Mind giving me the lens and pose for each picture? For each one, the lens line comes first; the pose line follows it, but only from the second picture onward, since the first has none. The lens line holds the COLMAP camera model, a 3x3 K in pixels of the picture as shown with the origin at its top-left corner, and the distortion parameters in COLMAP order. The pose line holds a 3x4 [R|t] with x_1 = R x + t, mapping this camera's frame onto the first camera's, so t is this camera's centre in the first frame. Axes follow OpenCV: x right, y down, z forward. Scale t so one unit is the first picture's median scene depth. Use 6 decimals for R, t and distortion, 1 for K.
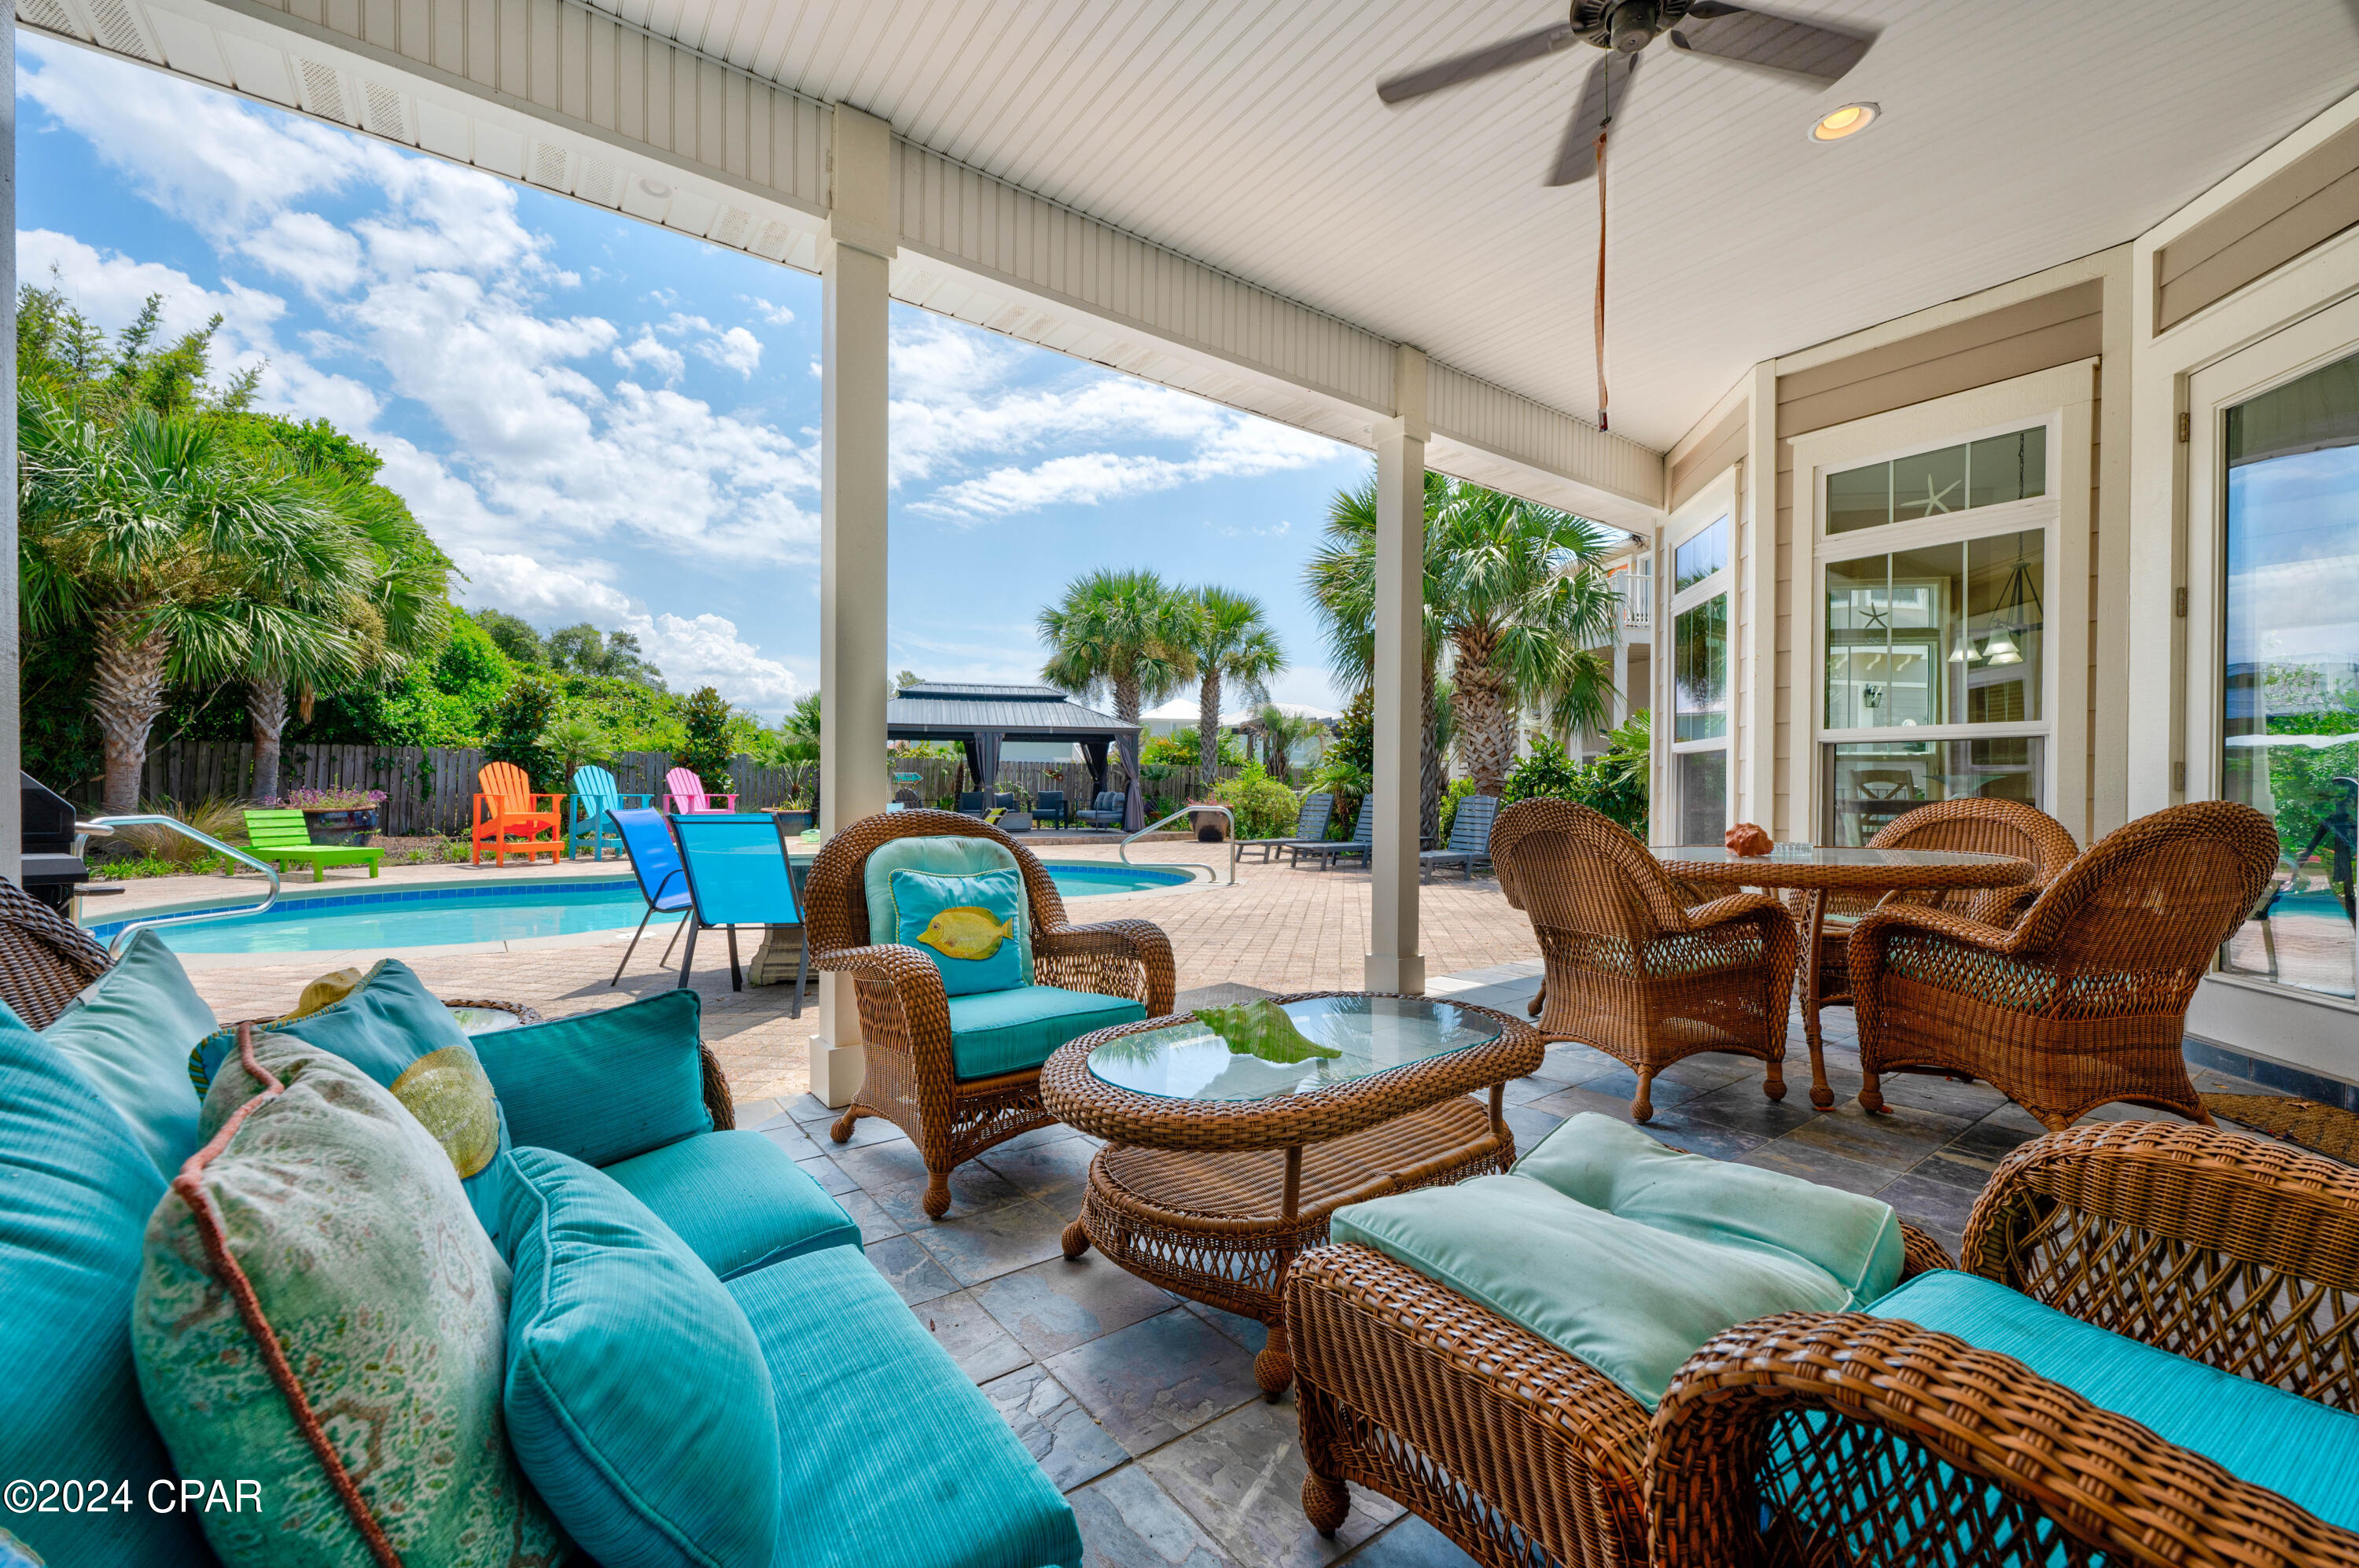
lens RADIAL K [[924.5, 0, 1187.5], [0, 924.5, 788.4], [0, 0, 1]] dist [0.000751, 0.000086]
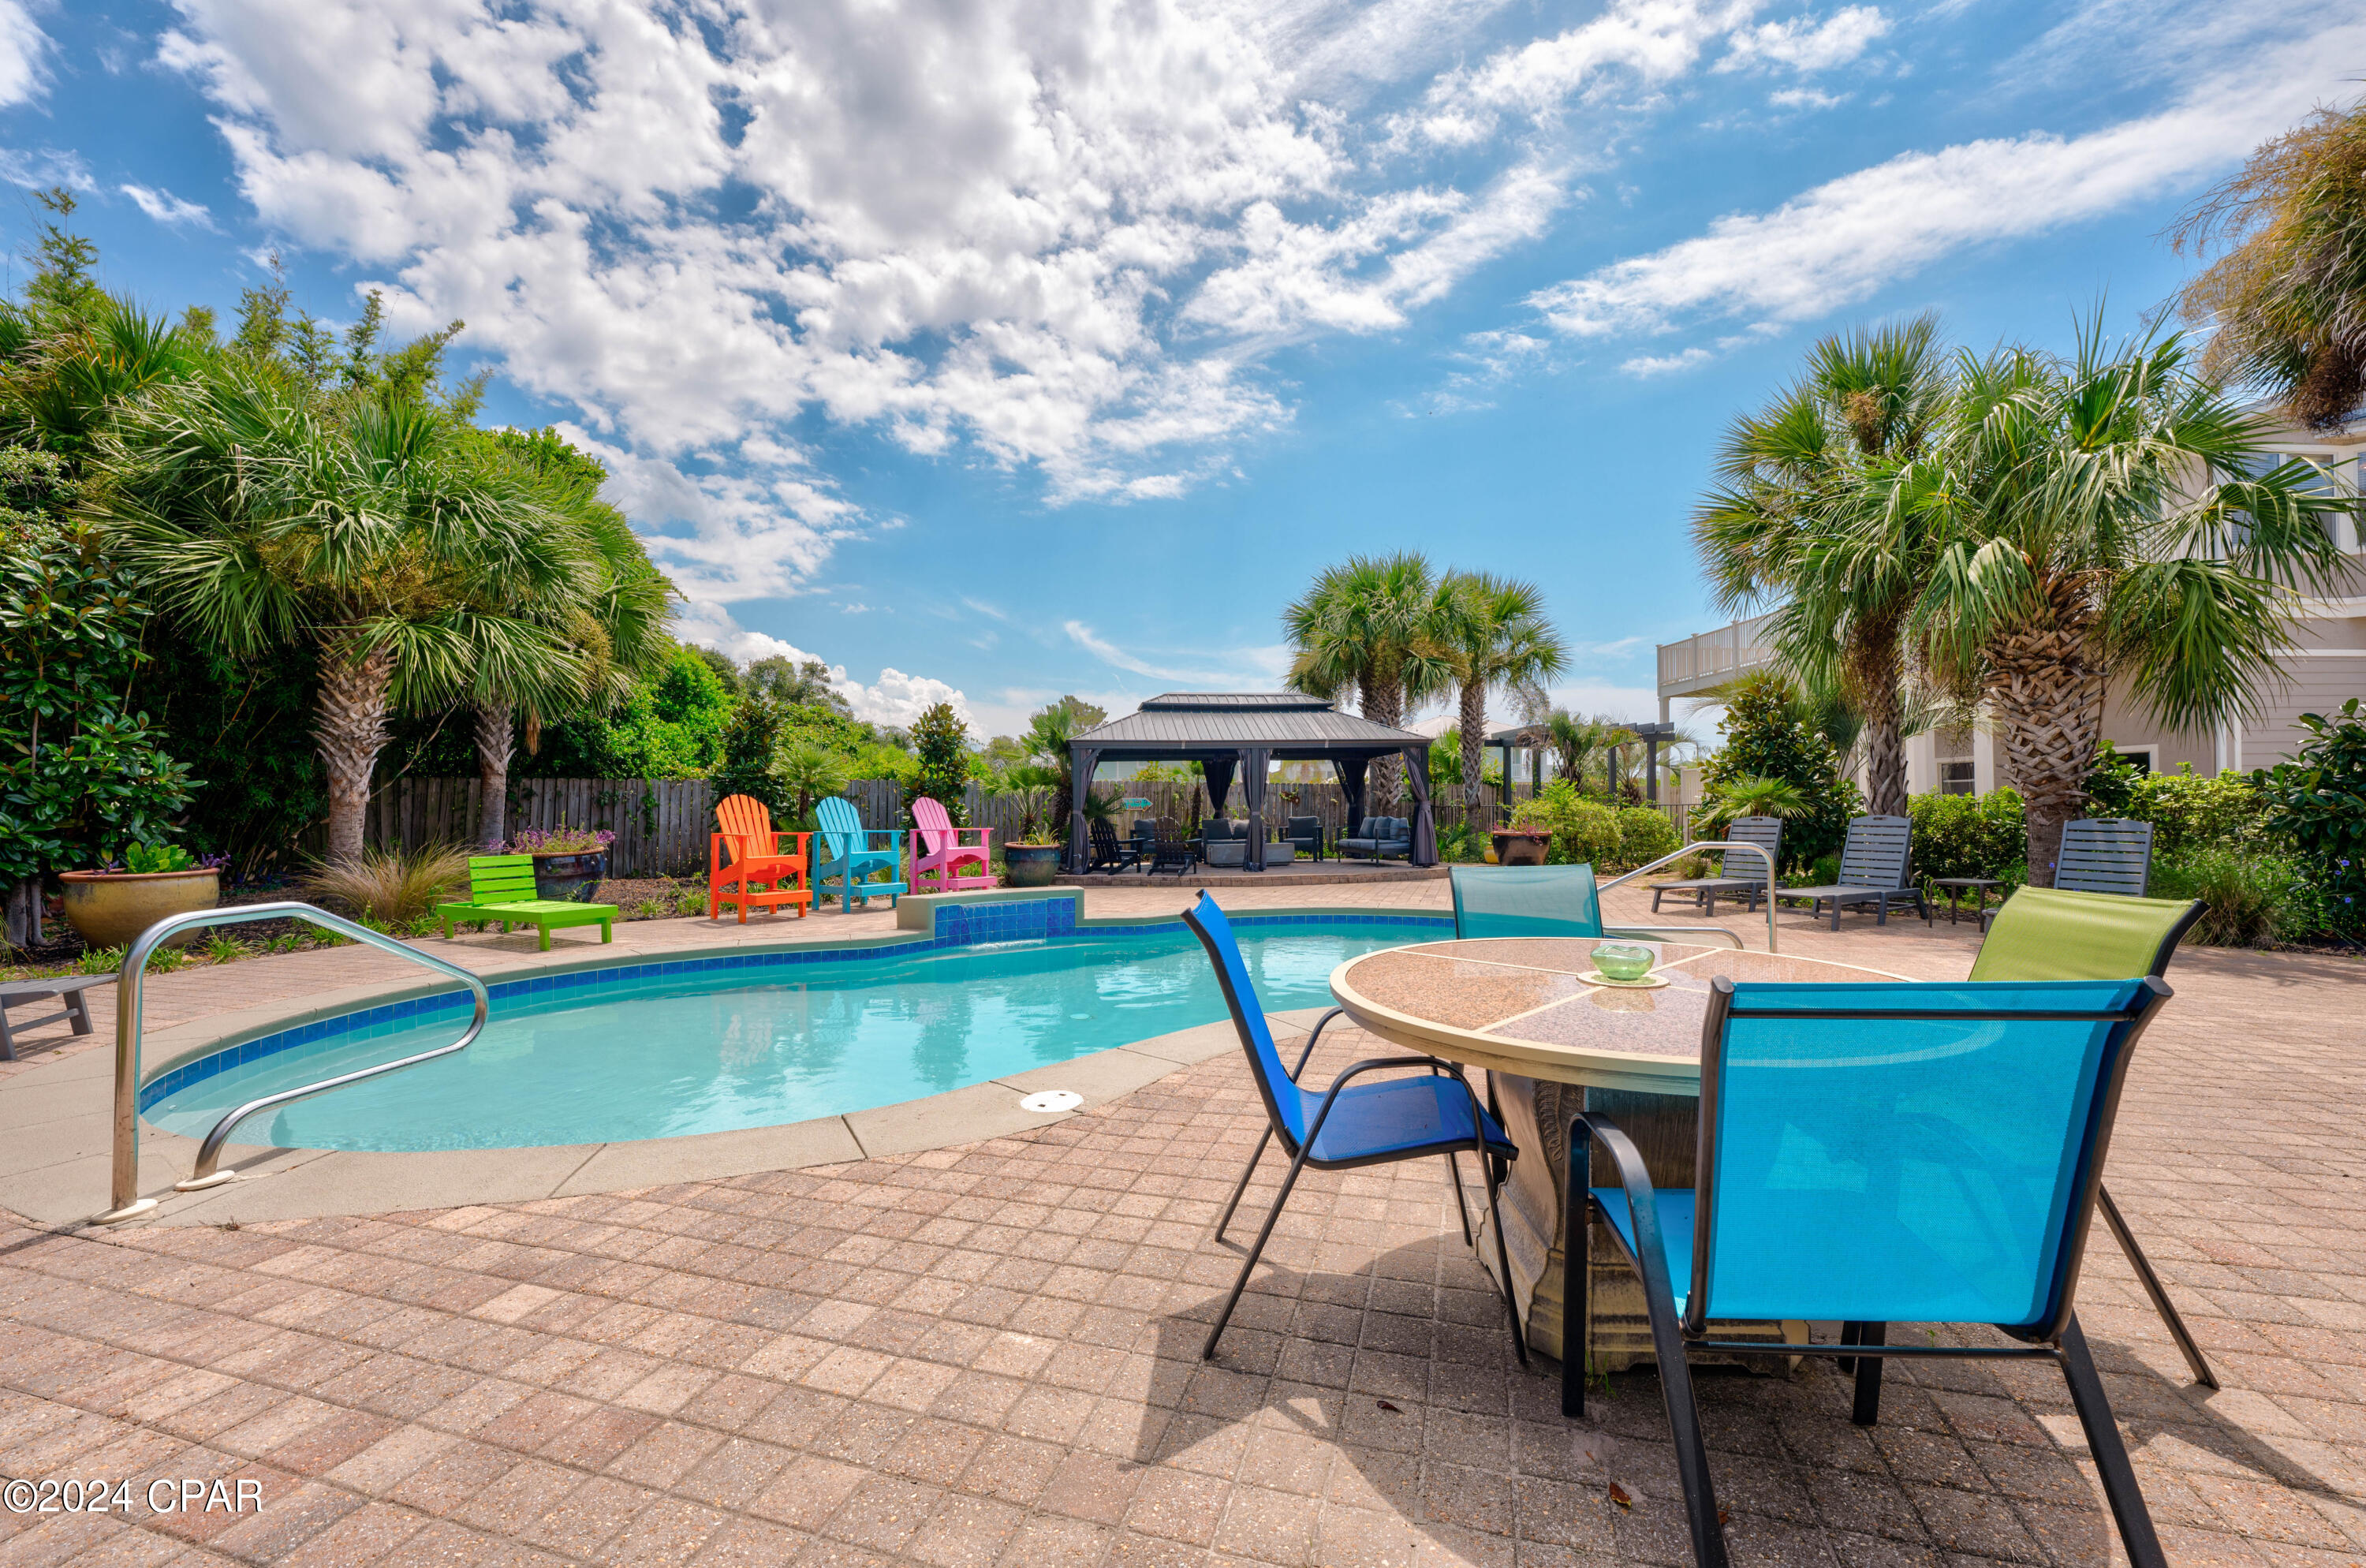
lens RADIAL K [[927.3, 0, 1195.7], [0, 927.3, 792.0], [0, 0, 1]] dist [0.000751, 0.000086]
pose [[0.989876, -0.018018, -0.140788, -0.188106], [0.015460, 0.999695, -0.019245, -0.007173], [0.141092, 0.016873, 0.989853, 0.199228]]
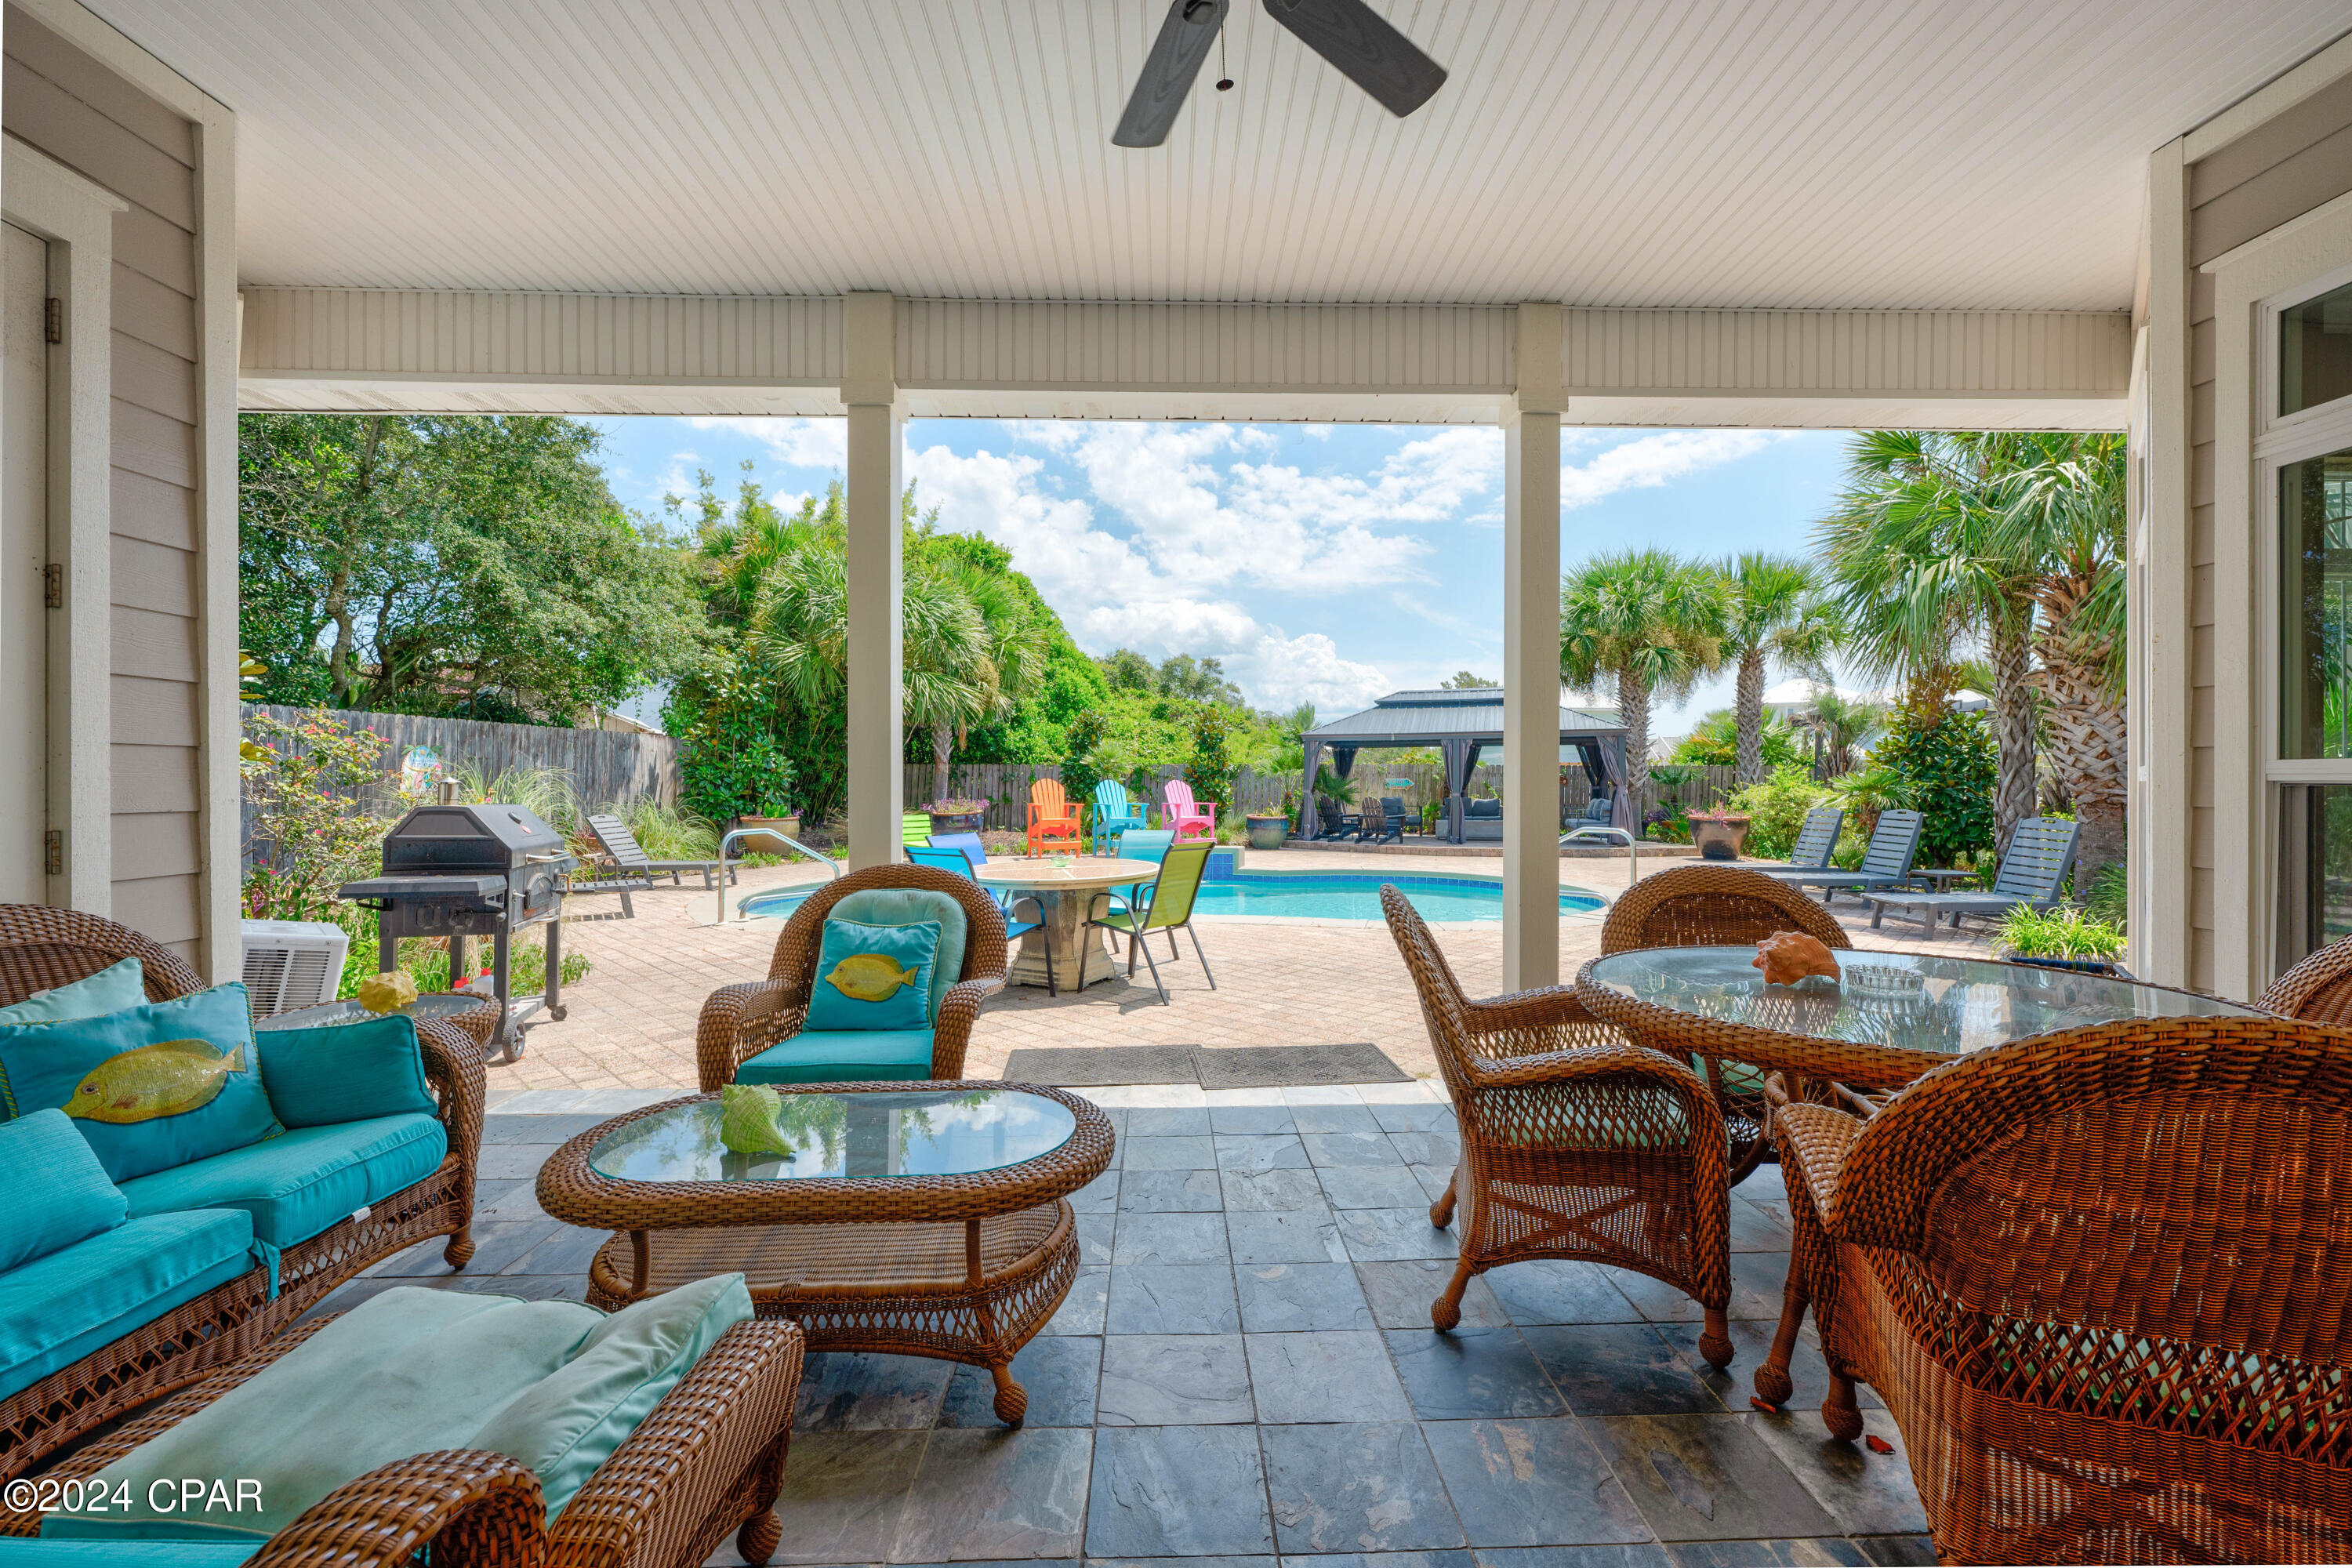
lens RADIAL K [[918.6, 0, 1202.7], [0, 918.6, 771.6], [0, 0, 1]] dist [-0.001612, 0.000012]
pose [[0.826920, -0.011315, -0.562205, 0.140213], [0.003404, 0.999880, -0.015117, -0.015353], [0.562309, 0.010586, 0.826859, 0.050566]]
